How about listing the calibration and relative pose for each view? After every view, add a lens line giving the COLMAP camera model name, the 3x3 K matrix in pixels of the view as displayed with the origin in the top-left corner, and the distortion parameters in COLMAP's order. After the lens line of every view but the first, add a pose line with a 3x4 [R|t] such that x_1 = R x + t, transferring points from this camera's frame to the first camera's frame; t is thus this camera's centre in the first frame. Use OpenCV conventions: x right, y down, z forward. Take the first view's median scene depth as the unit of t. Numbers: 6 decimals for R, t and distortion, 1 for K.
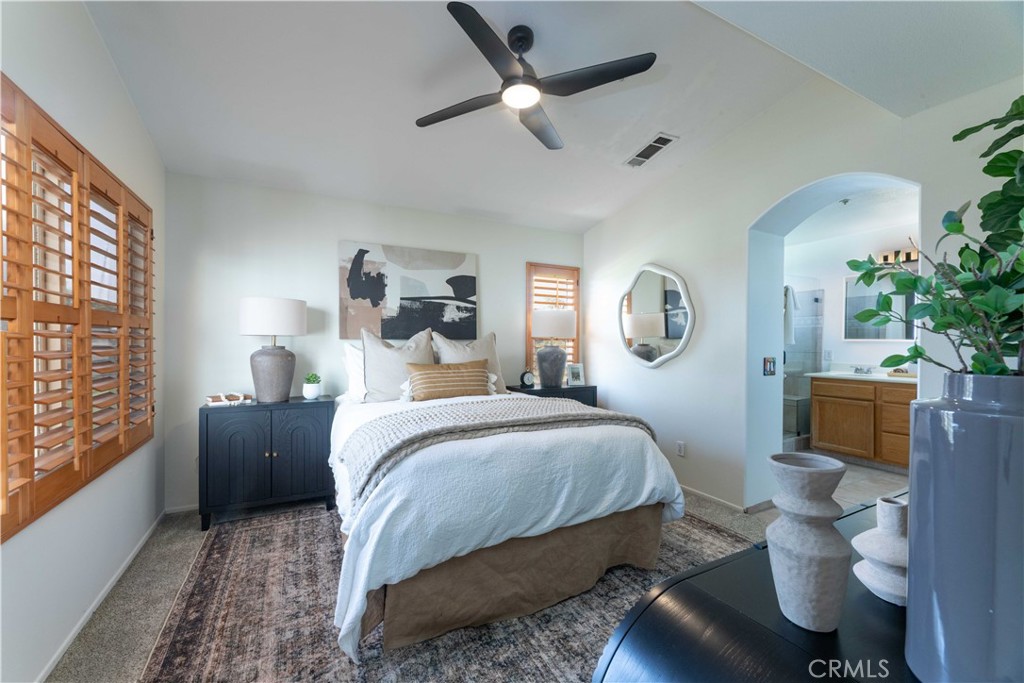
lens RADIAL K [[414.0, 0, 505.3], [0, 414.0, 343.4], [0, 0, 1]] dist [0.000362, -0.000146]
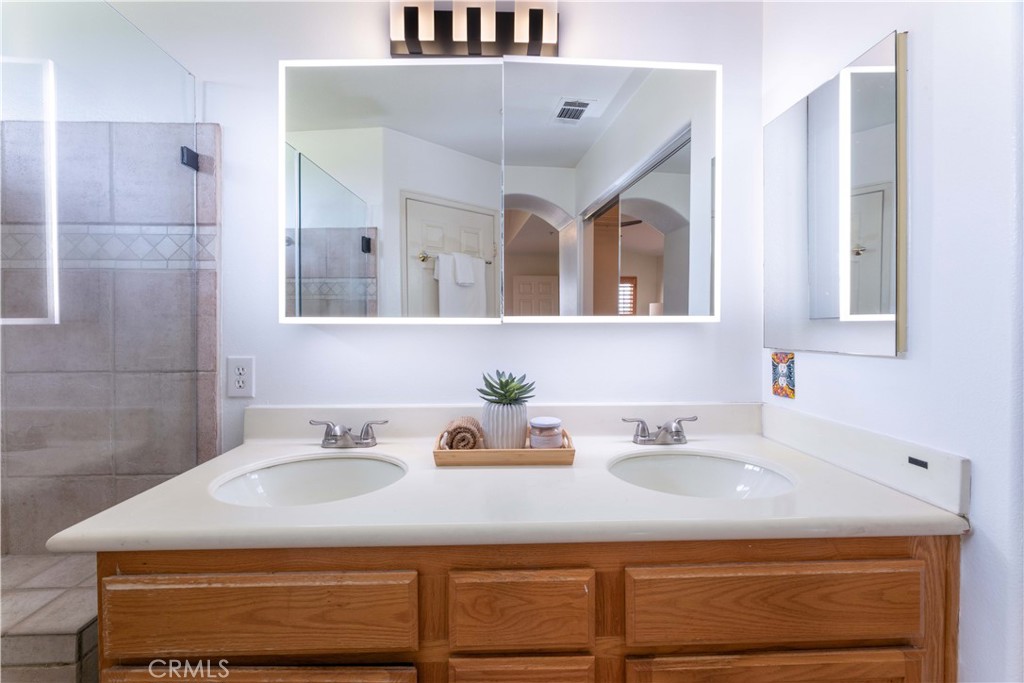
lens RADIAL K [[414.0, 0, 503.5], [0, 414.0, 333.8], [0, 0, 1]] dist [0.000362, -0.000146]
pose [[0.444664, -0.019645, 0.895482, 0.611324], [0.007853, 0.999807, 0.018034, -0.003179], [-0.895663, -0.000987, 0.444732, 0.722943]]
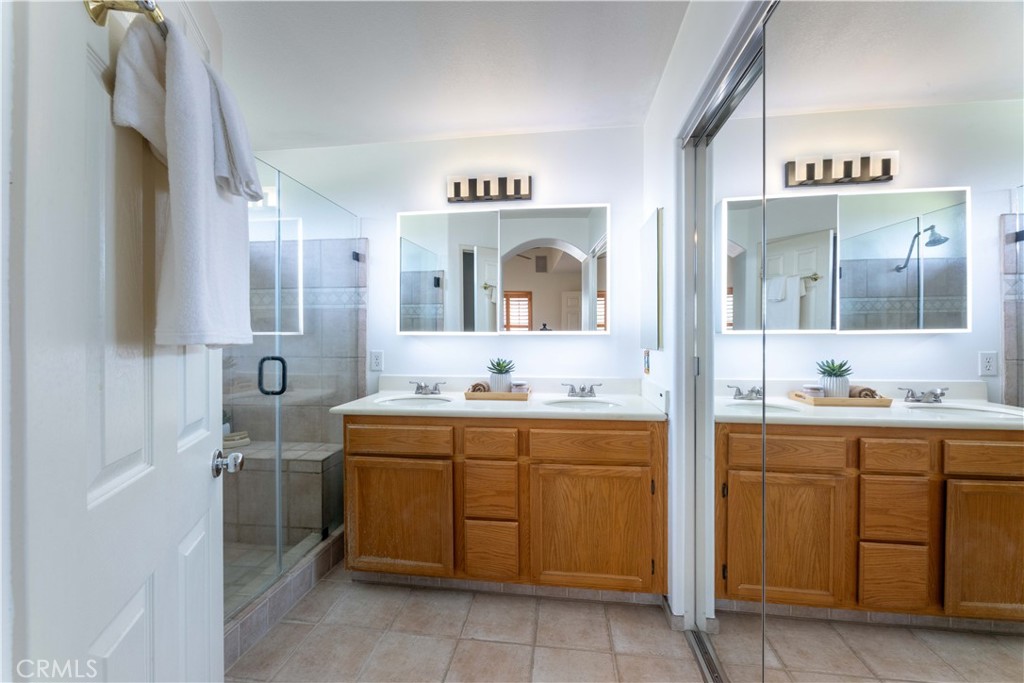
lens RADIAL K [[414.0, 0, 509.8], [0, 414.0, 342.7], [0, 0, 1]] dist [0.000362, -0.000146]
pose [[0.573407, -0.019316, 0.819043, 0.432737], [0.006095, 0.999795, 0.019311, -0.005012], [-0.819248, -0.006081, 0.573407, 0.541172]]
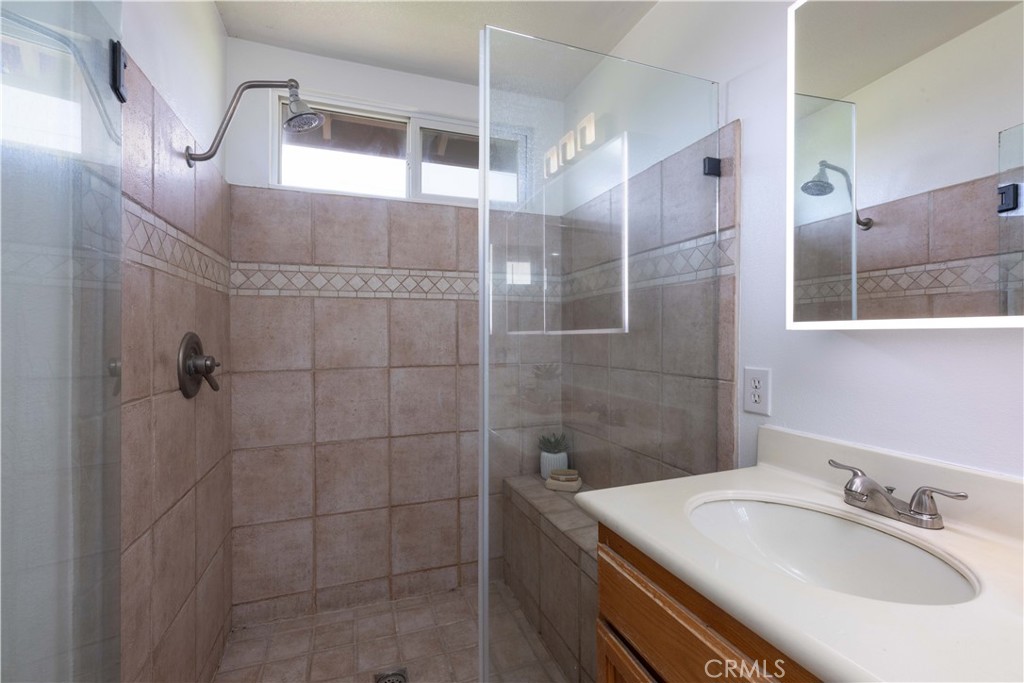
lens RADIAL K [[437.9, 0, 505.3], [0, 437.9, 337.2], [0, 0, 1]] dist [-0.001665, -0.000347]
pose [[0.989990, -0.008183, -0.140897, 0.665058], [0.007684, 0.999962, -0.004090, -0.002617], [0.140925, 0.002967, 0.990016, 0.723409]]
